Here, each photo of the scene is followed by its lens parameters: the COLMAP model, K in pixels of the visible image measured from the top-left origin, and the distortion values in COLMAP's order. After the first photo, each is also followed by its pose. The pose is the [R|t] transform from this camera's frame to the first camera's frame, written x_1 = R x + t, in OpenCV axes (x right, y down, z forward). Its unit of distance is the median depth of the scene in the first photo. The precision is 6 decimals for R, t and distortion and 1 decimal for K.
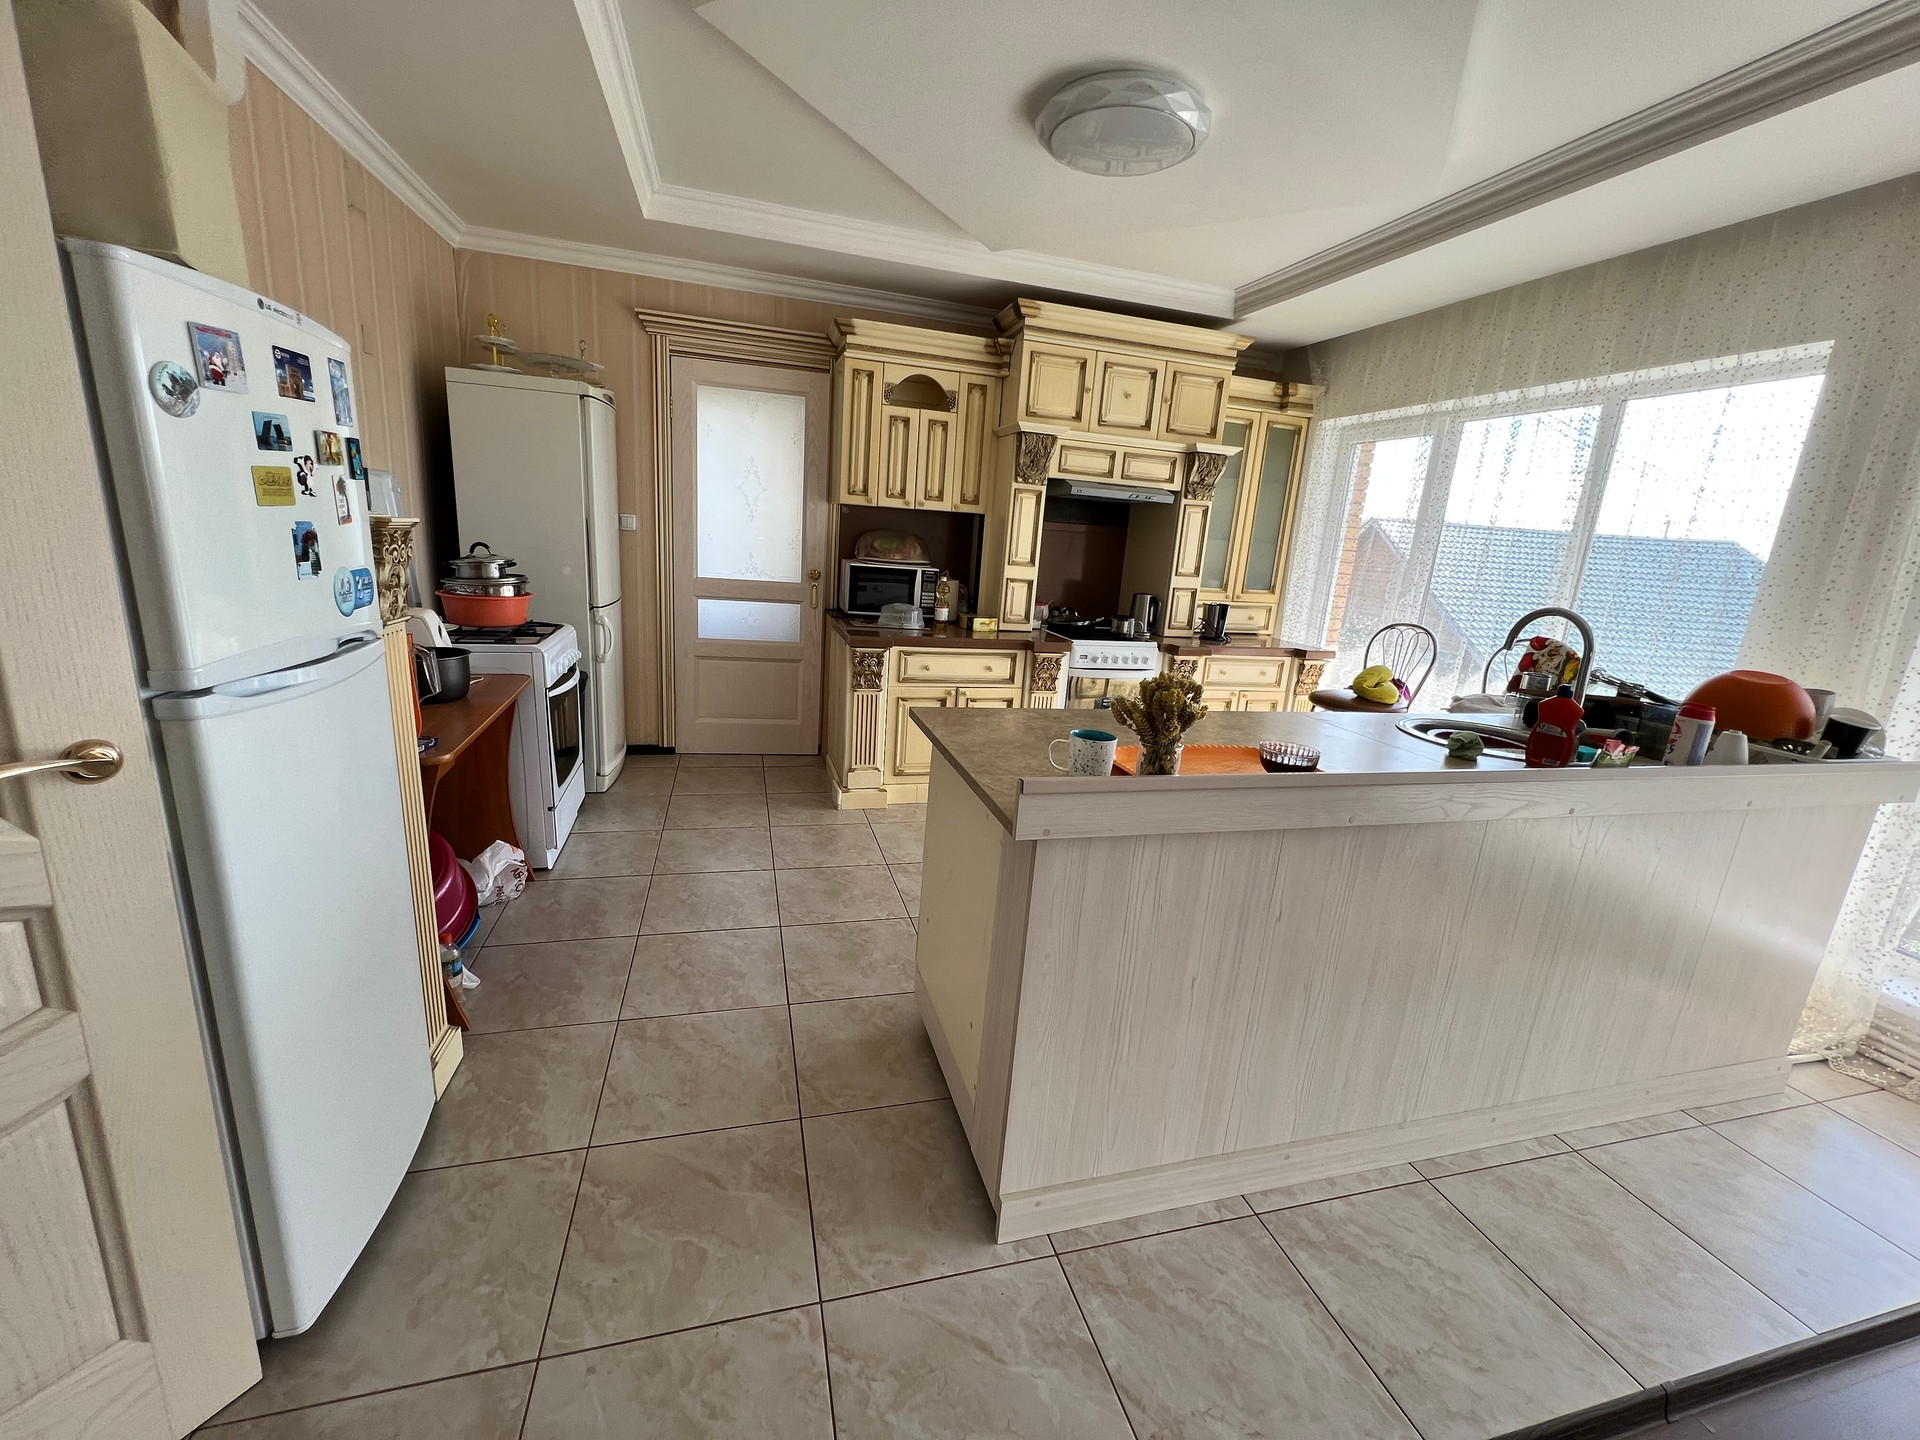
lens RADIAL K [[767.6, 0, 953.2], [0, 767.6, 721.6], [0, 0, 1]] dist [-0.002440, -0.000084]
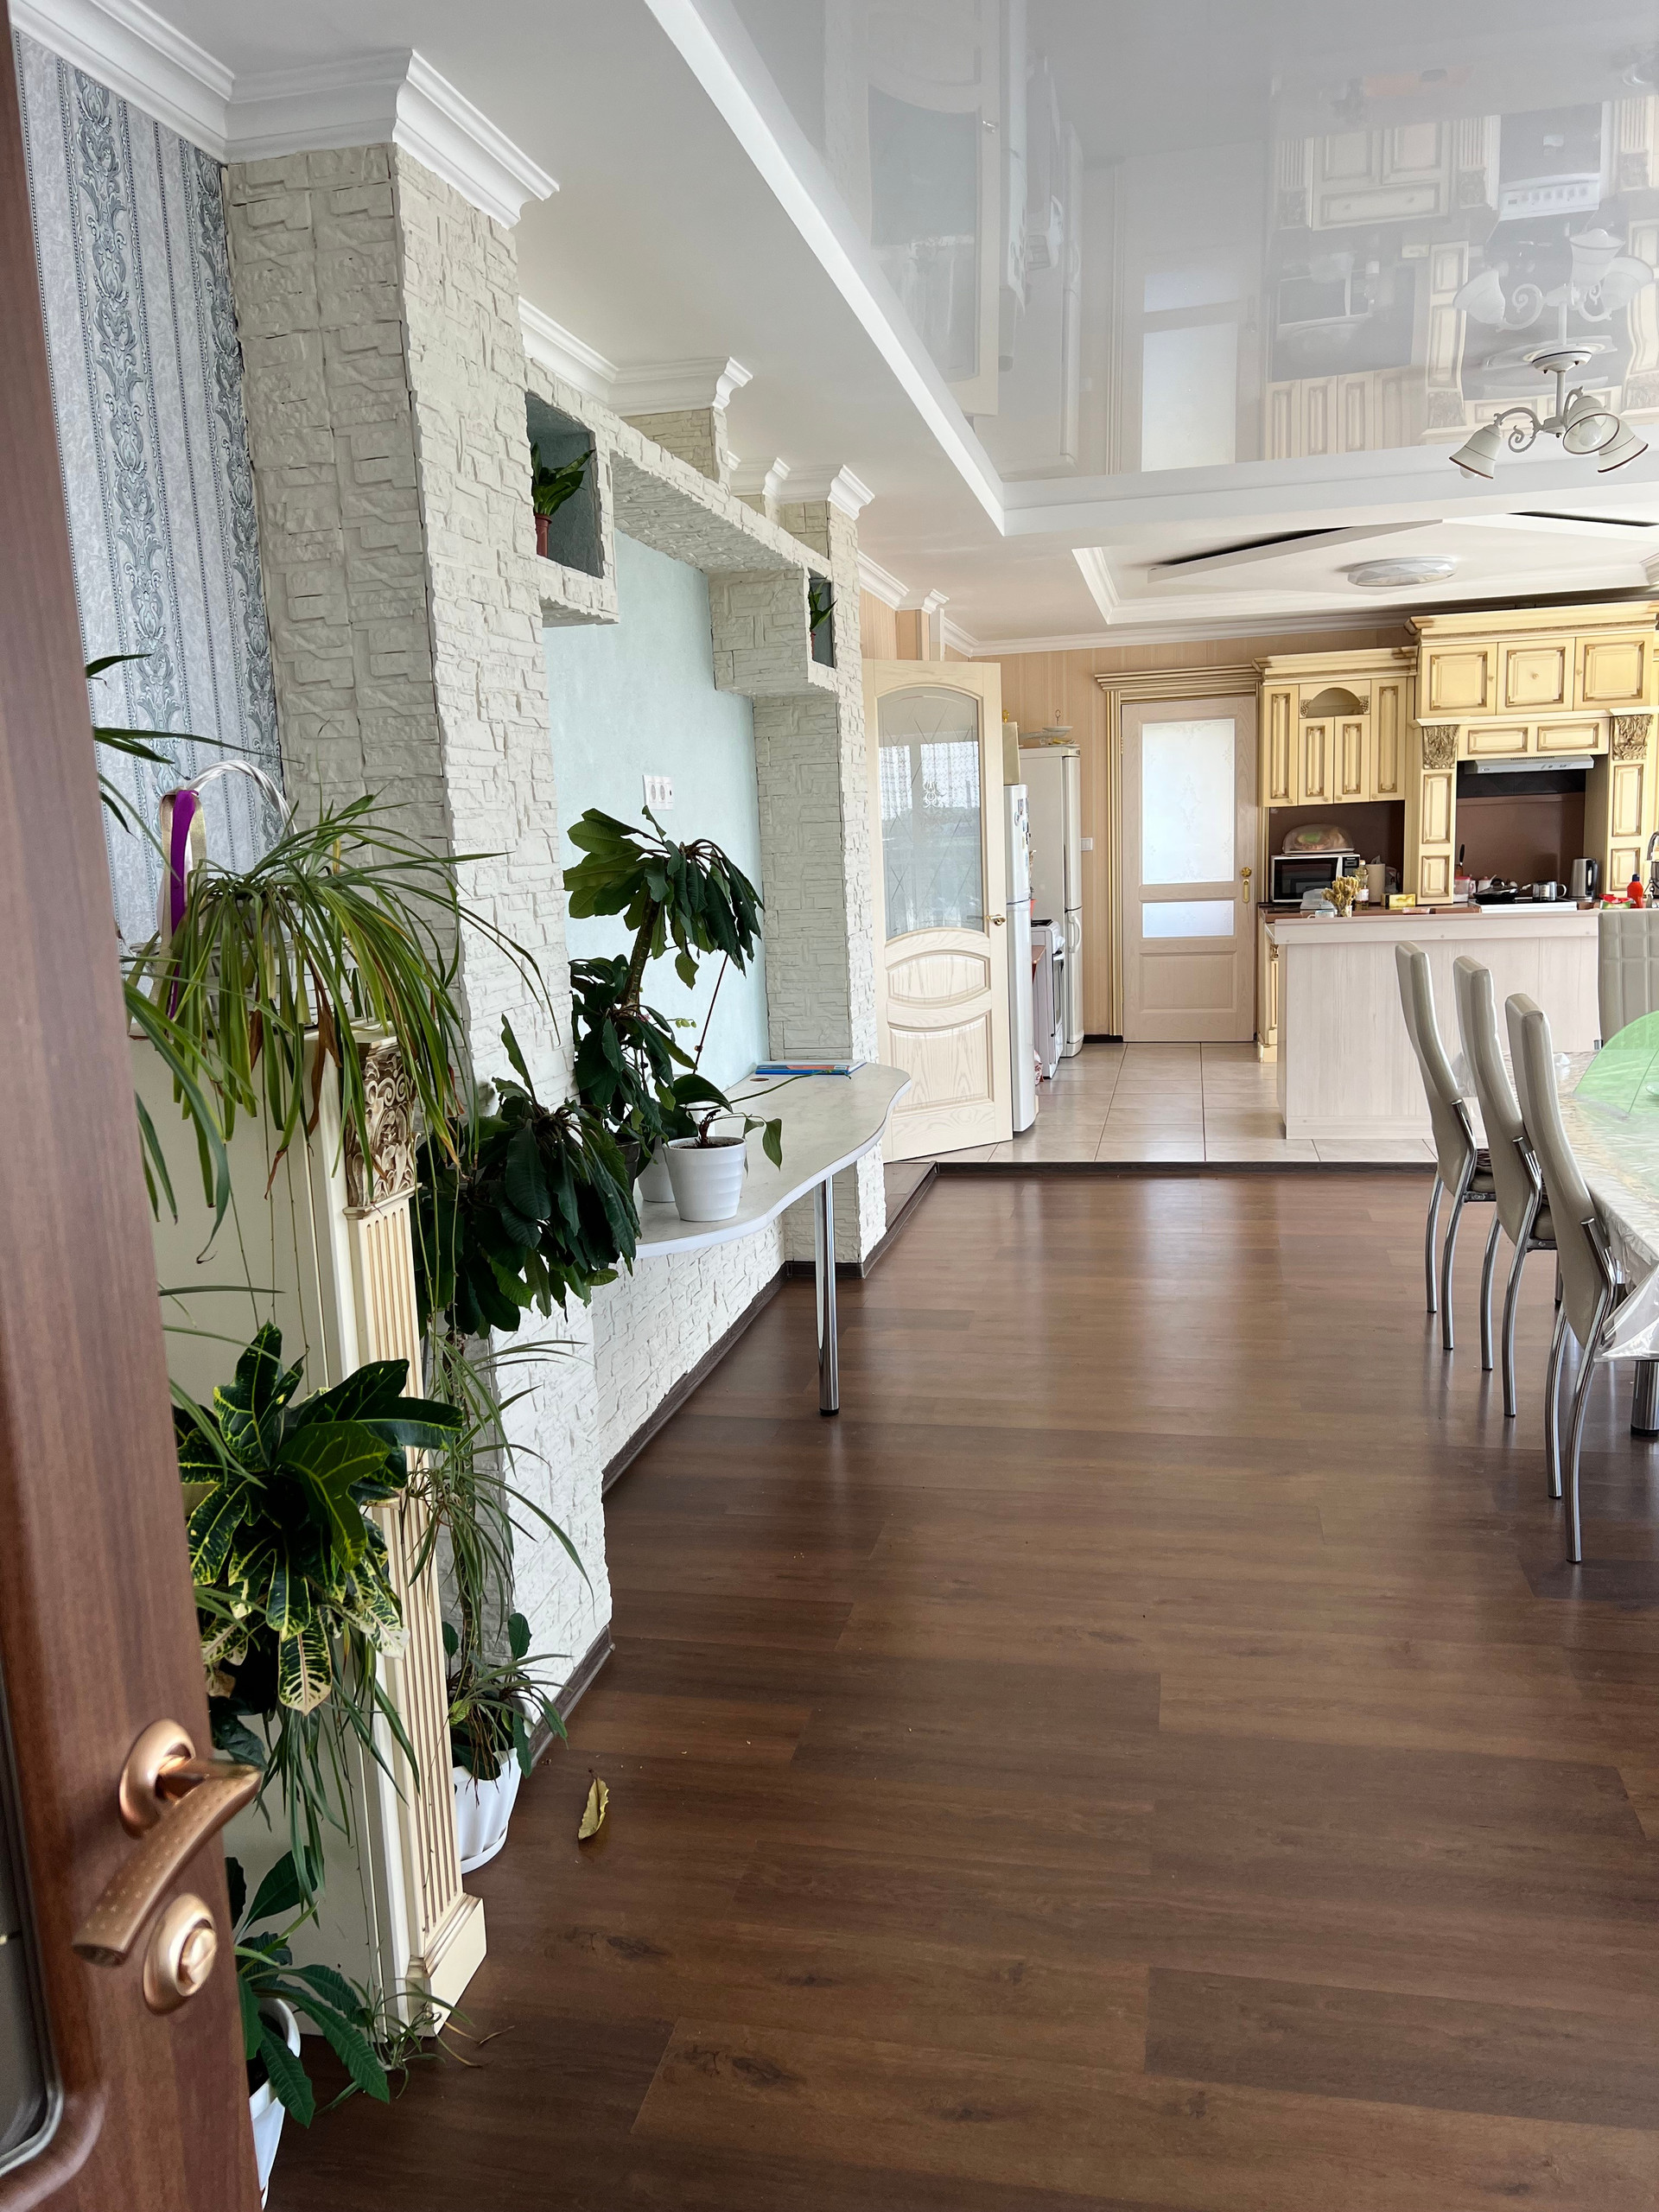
lens RADIAL K [[1656.3, 0, 829.5], [0, 1656.3, 1106.0], [0, 0, 1]] dist [0.076773, -0.112681]
pose [[0.881791, -0.030929, -0.470624, 0.427831], [-0.009487, 0.996482, -0.083264, 0.364875], [0.471544, 0.077887, 0.878396, -1.423681]]
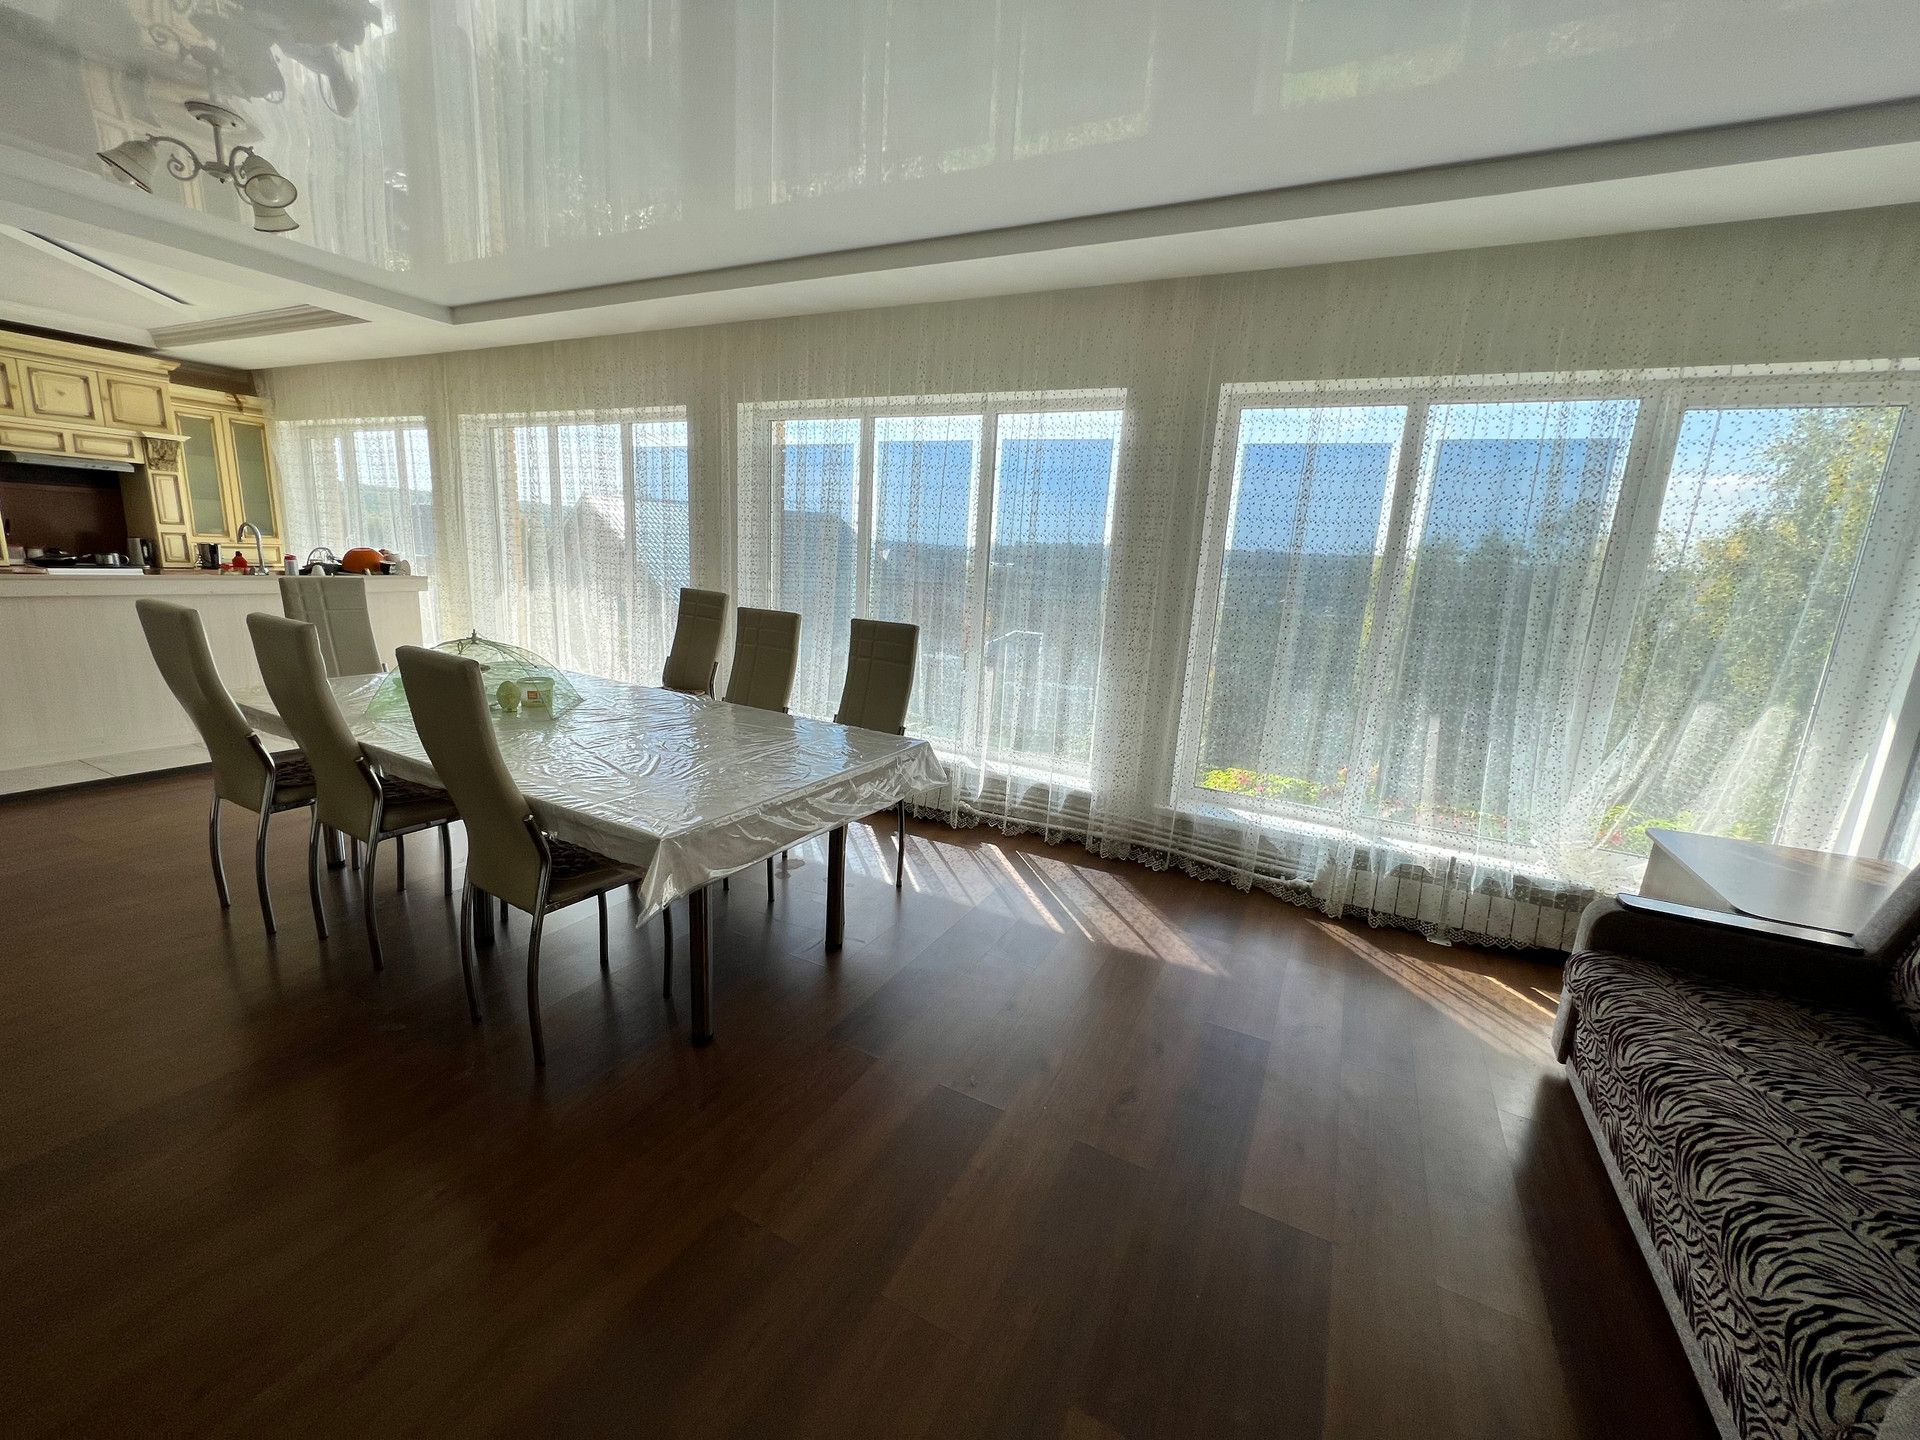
lens RADIAL K [[767.6, 0, 953.2], [0, 767.6, 721.6], [0, 0, 1]] dist [-0.002440, -0.000084]
pose [[0.681233, -0.184835, 0.708348, 0.229789], [0.166515, 0.981361, 0.095933, 0.294026], [-0.712877, 0.052598, 0.699314, -1.078910]]
